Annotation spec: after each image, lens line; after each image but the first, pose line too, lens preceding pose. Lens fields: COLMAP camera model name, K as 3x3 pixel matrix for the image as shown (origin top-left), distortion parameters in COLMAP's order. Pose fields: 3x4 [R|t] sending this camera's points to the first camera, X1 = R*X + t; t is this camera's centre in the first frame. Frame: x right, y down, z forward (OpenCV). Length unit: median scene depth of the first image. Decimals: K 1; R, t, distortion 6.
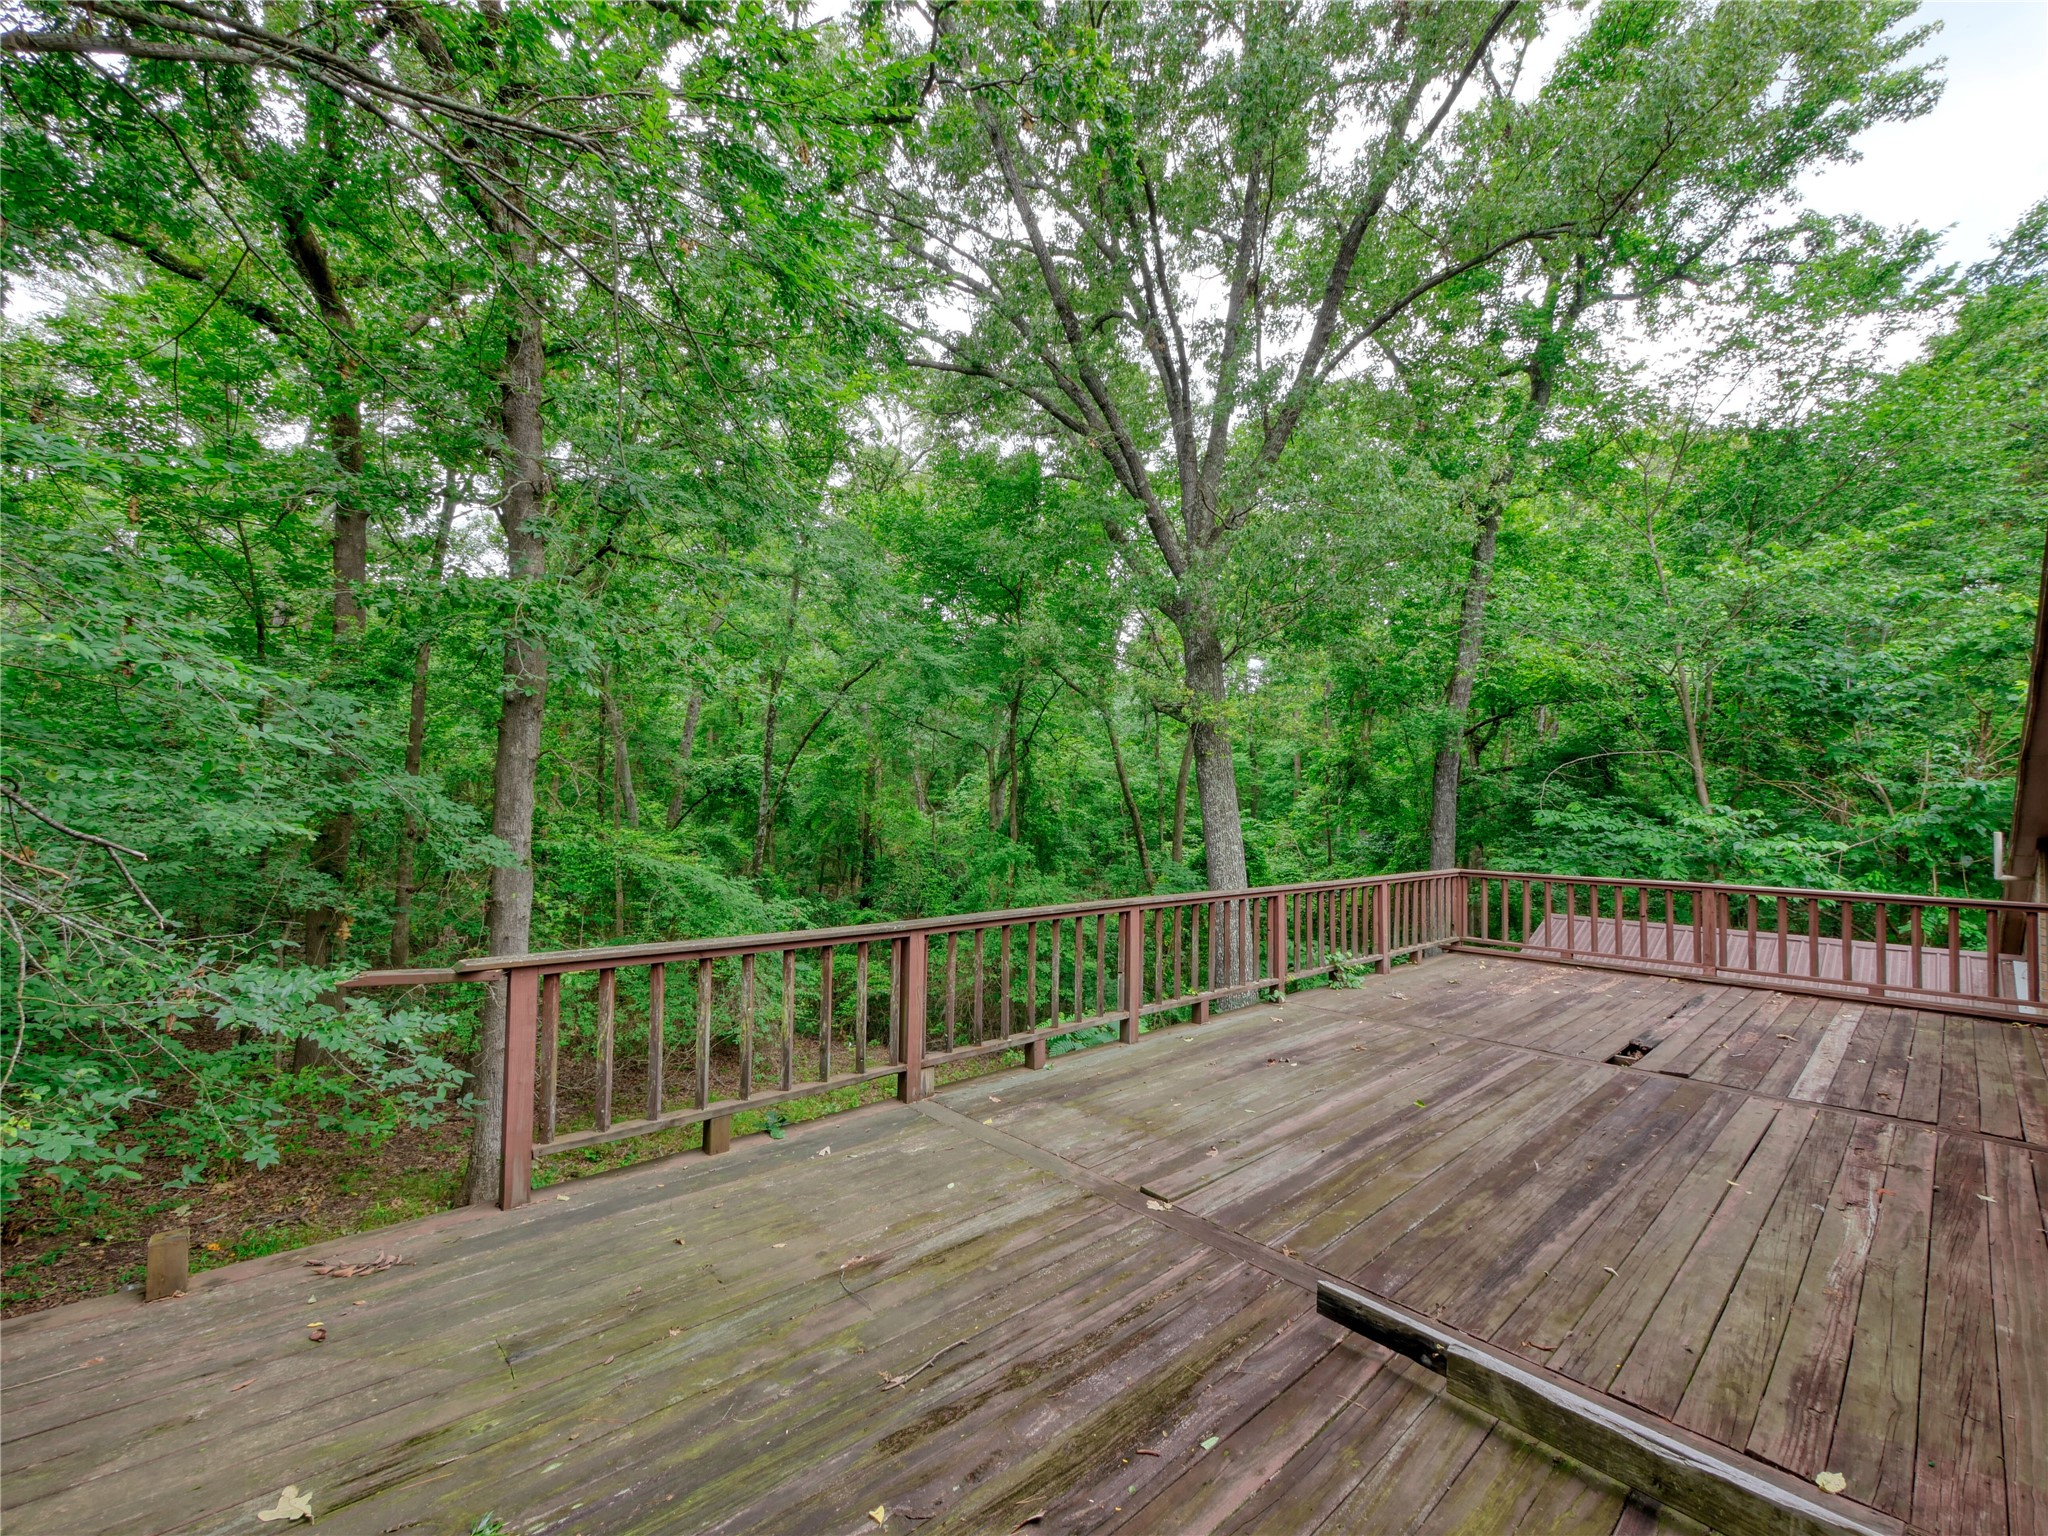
lens RADIAL K [[860.4, 0, 1020.0], [0, 860.4, 770.1], [0, 0, 1]] dist [-0.003266, -0.000552]
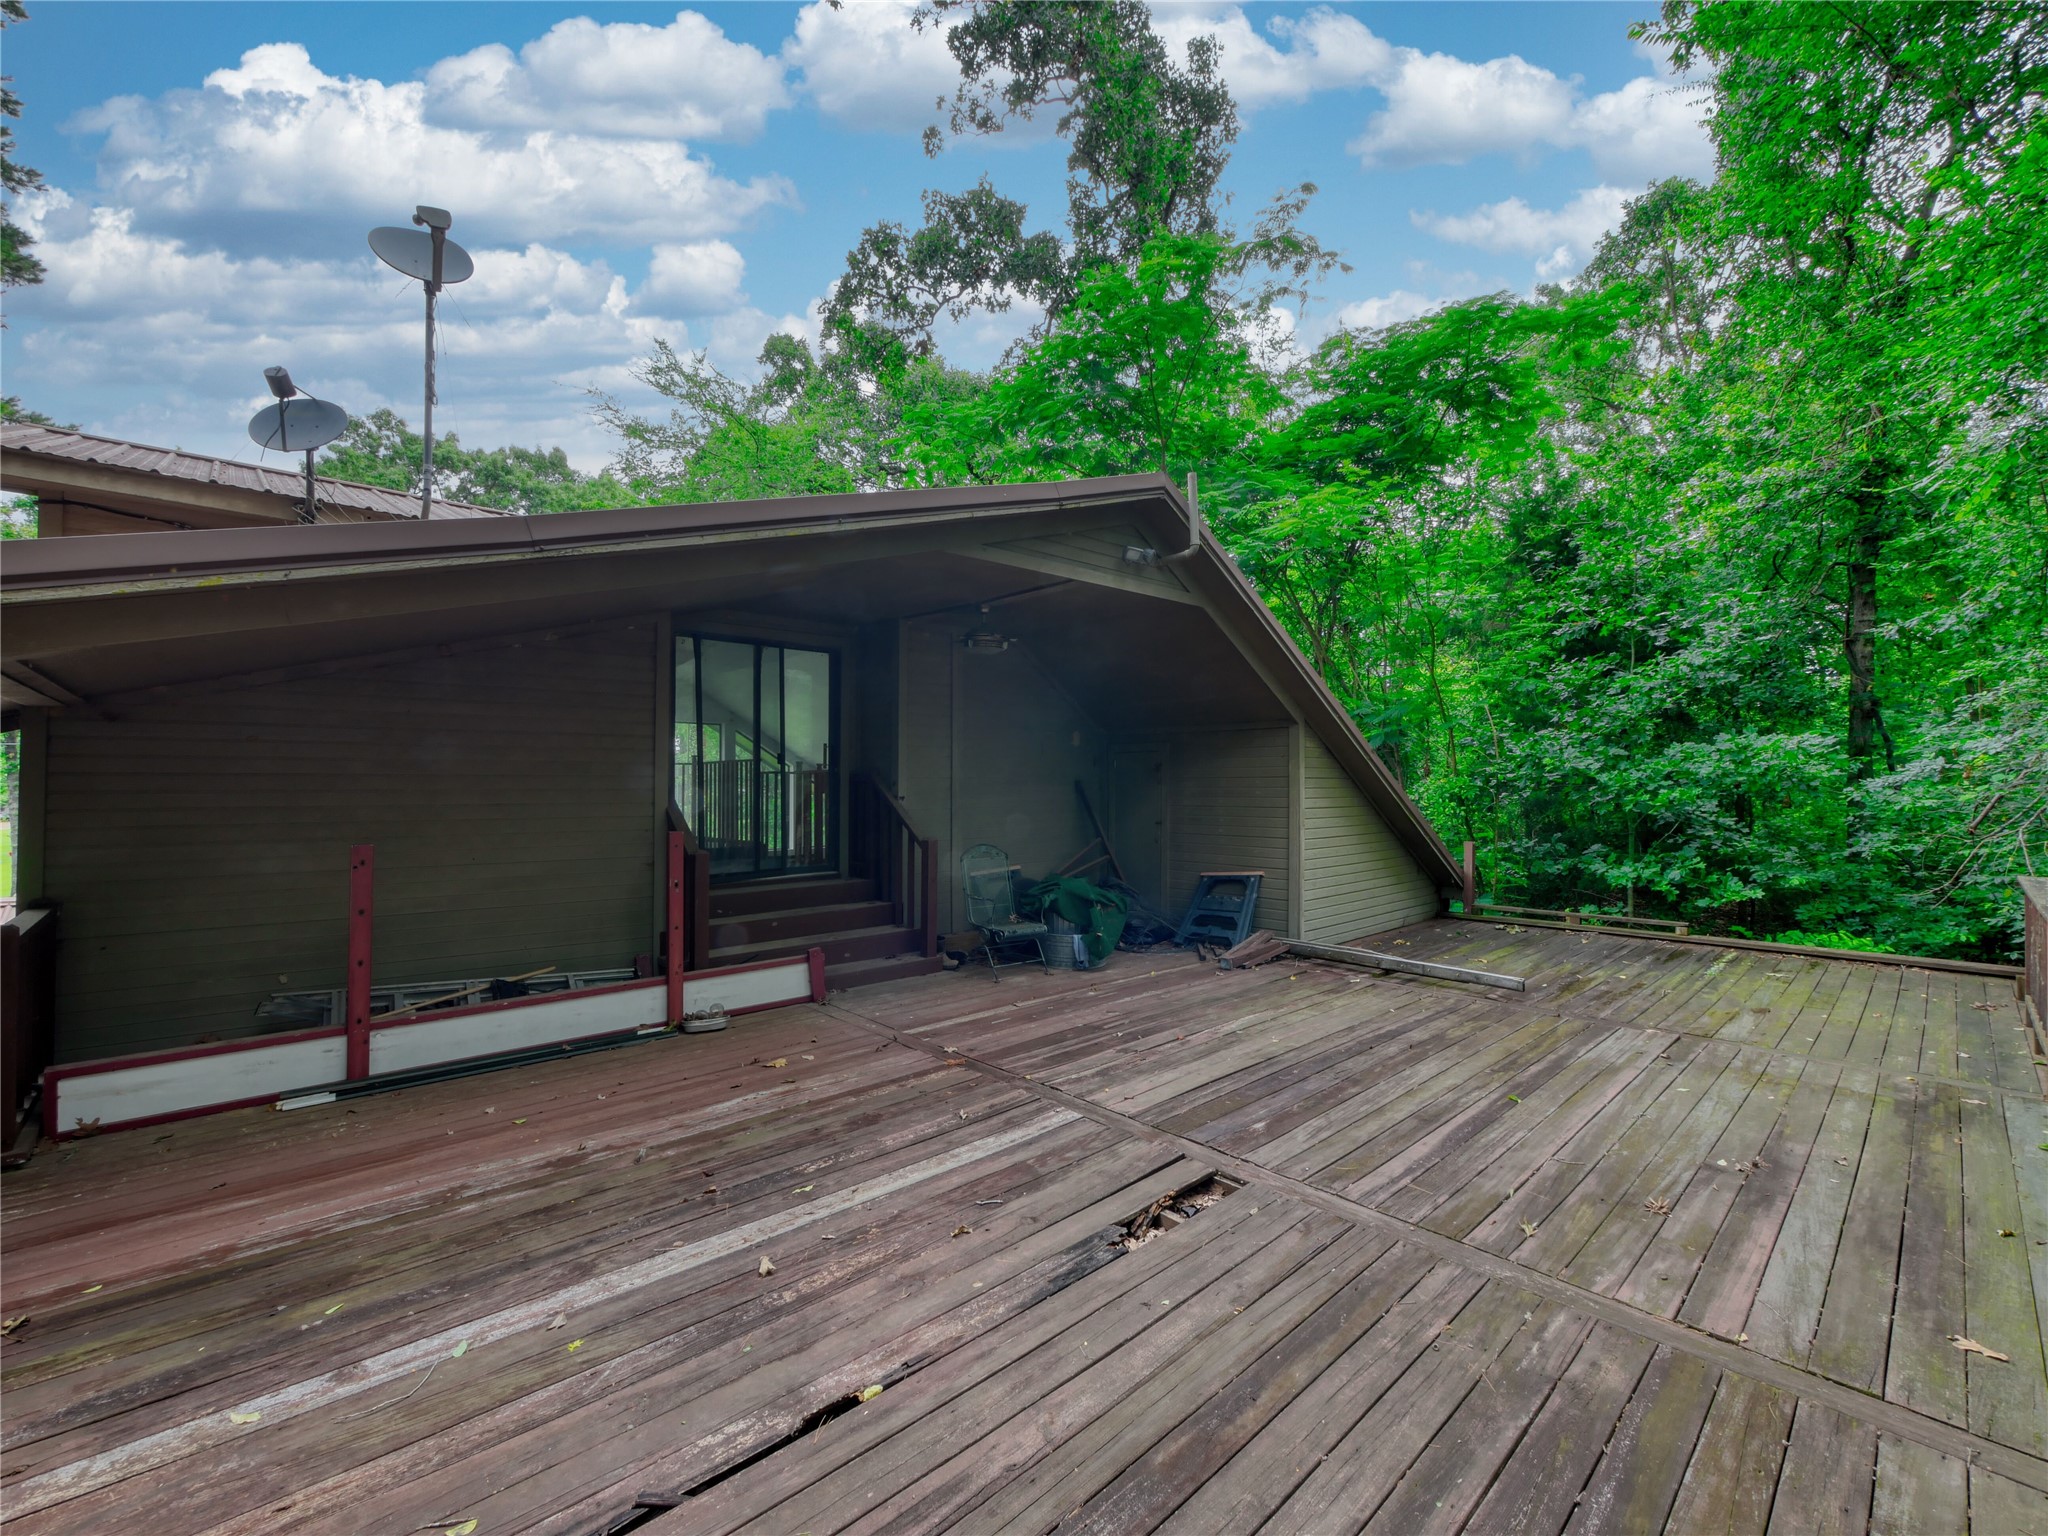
lens RADIAL K [[860.4, 0, 1023.6], [0, 860.4, 776.8], [0, 0, 1]] dist [-0.003266, -0.000552]
pose [[-0.999870, -0.013581, -0.008645, 1.116402], [-0.013100, 0.998485, -0.053444, 0.110866], [0.009358, -0.053323, -0.998533, 2.149067]]
